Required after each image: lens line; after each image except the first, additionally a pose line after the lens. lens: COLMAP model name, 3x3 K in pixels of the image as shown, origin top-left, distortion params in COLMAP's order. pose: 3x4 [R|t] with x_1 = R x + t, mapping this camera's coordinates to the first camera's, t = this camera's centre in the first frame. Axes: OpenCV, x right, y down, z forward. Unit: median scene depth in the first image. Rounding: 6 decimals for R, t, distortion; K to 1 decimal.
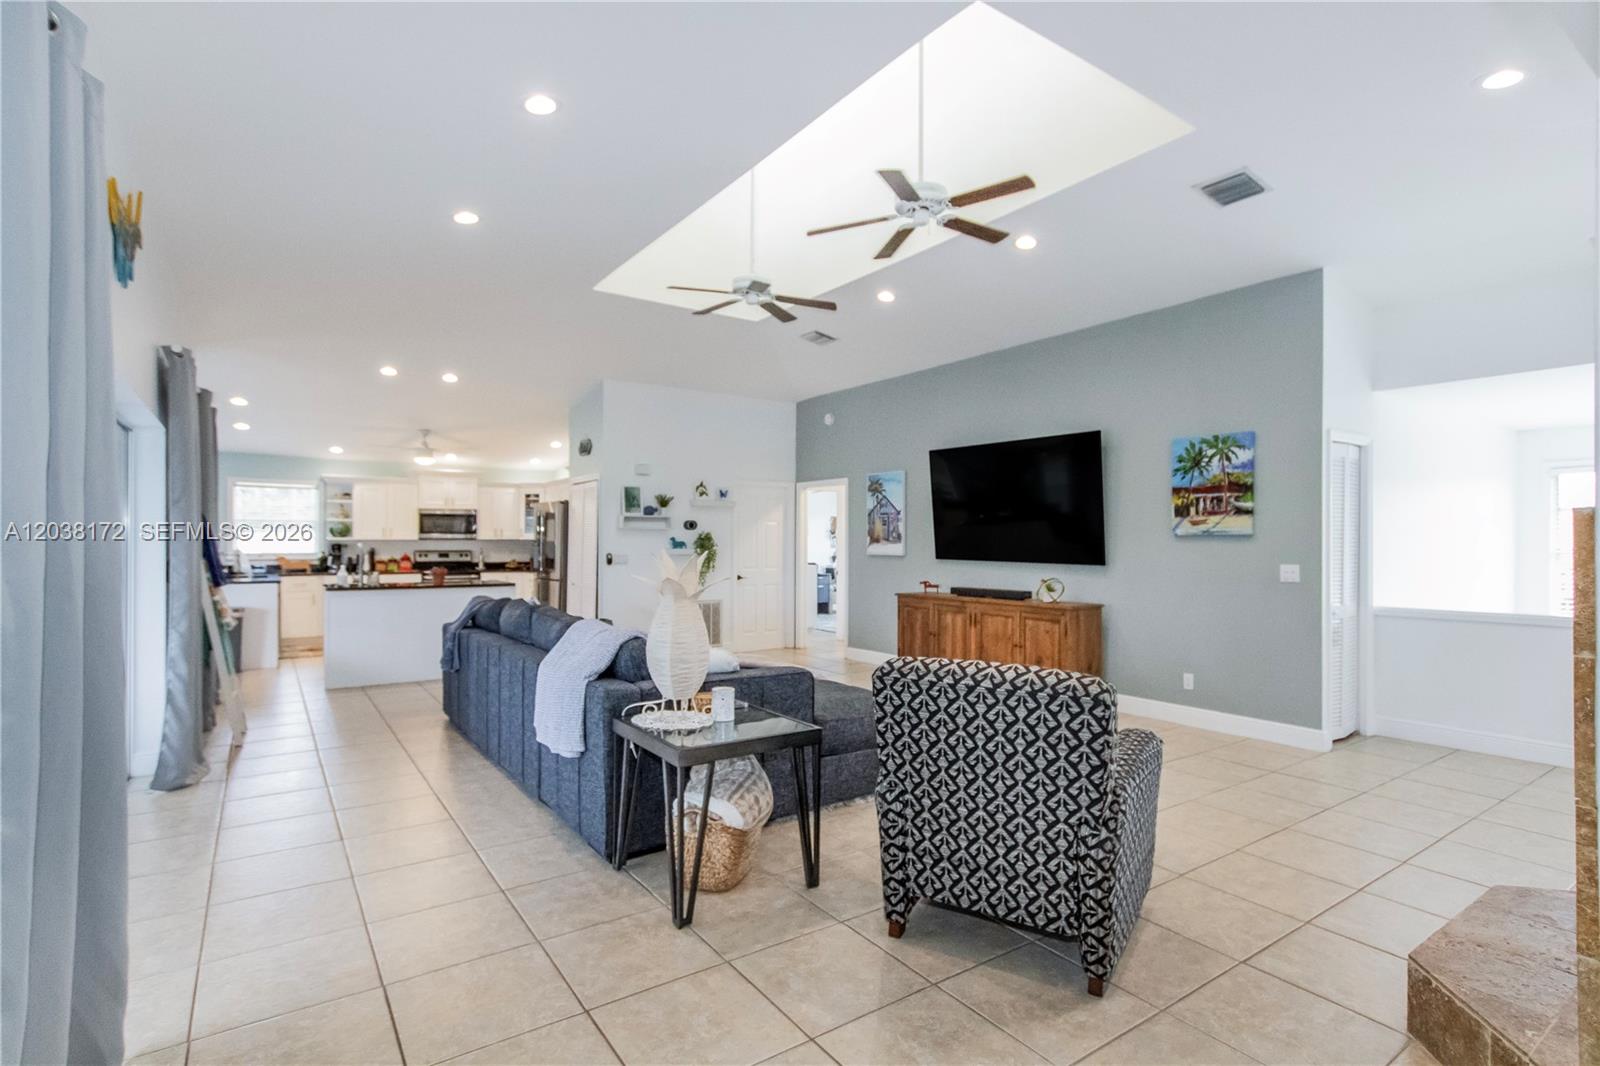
lens RADIAL K [[774.3, 0, 800.0], [0, 774.3, 533.0], [0, 0, 1]] dist [-0.000900, -0.000161]
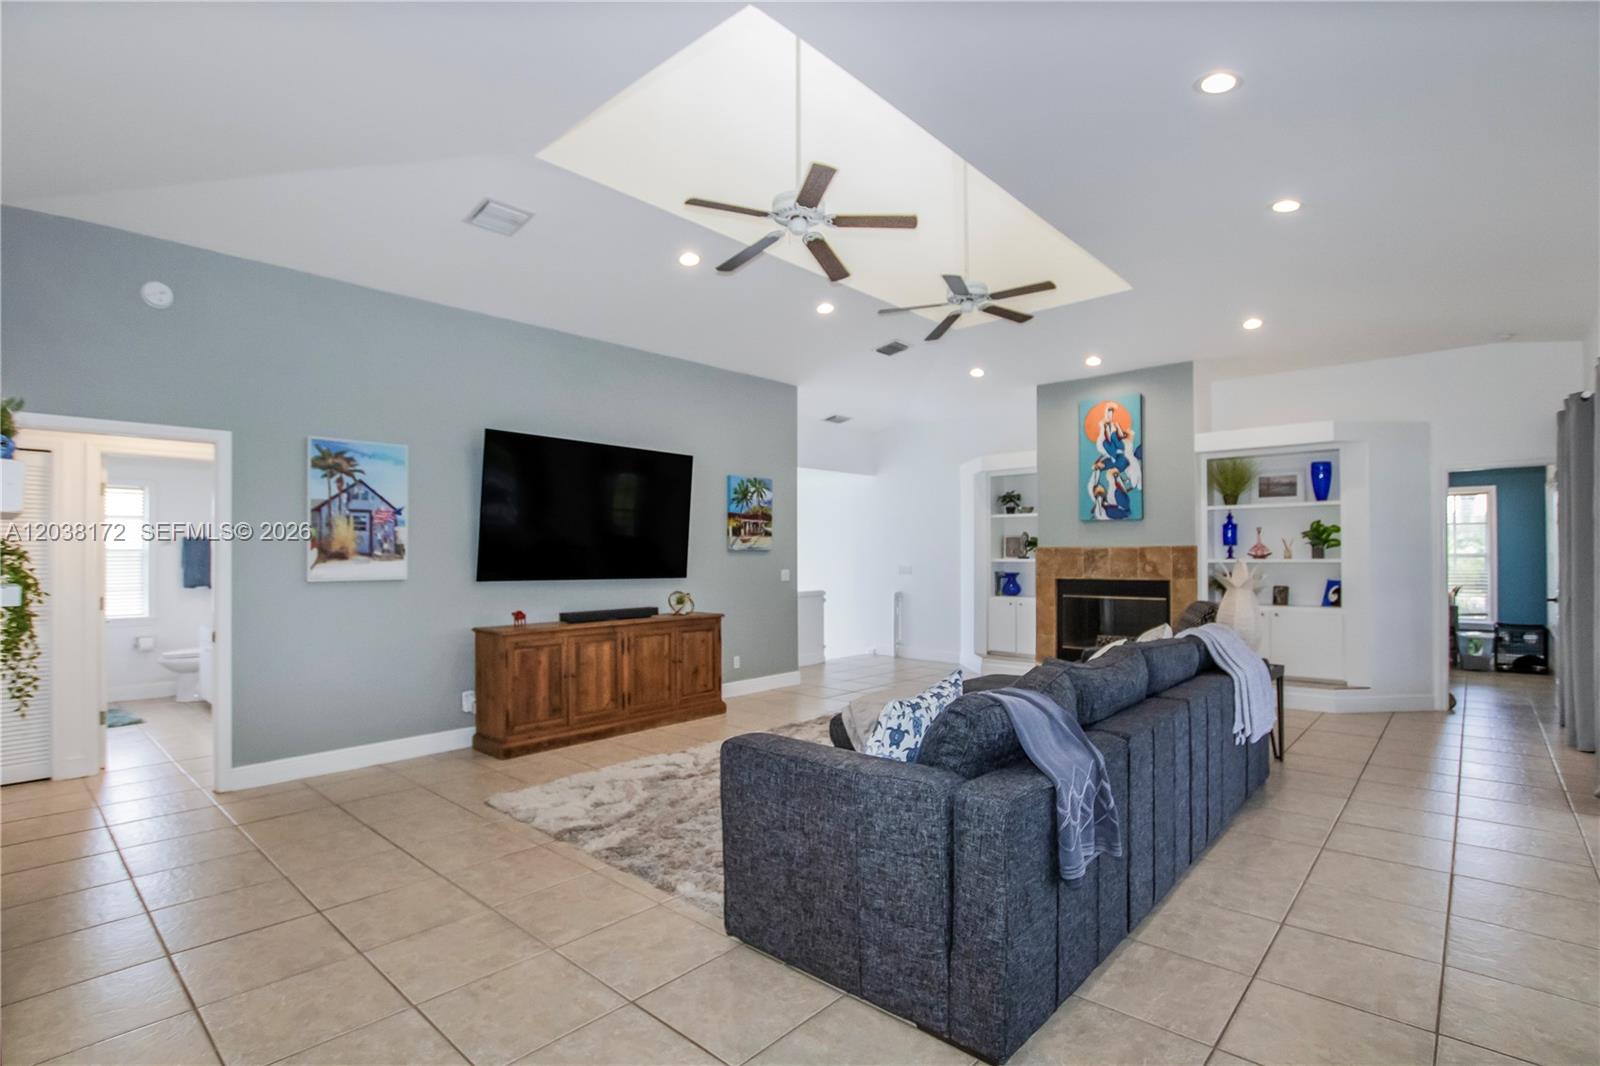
lens RADIAL K [[774.3, 0, 800.0], [0, 774.3, 533.0], [0, 0, 1]] dist [-0.000900, -0.000161]
pose [[-0.215489, 0.026257, 0.976153, -0.533948], [-0.006067, 0.999583, -0.028226, 0.006822], [-0.976487, -0.012005, -0.215240, 0.788583]]
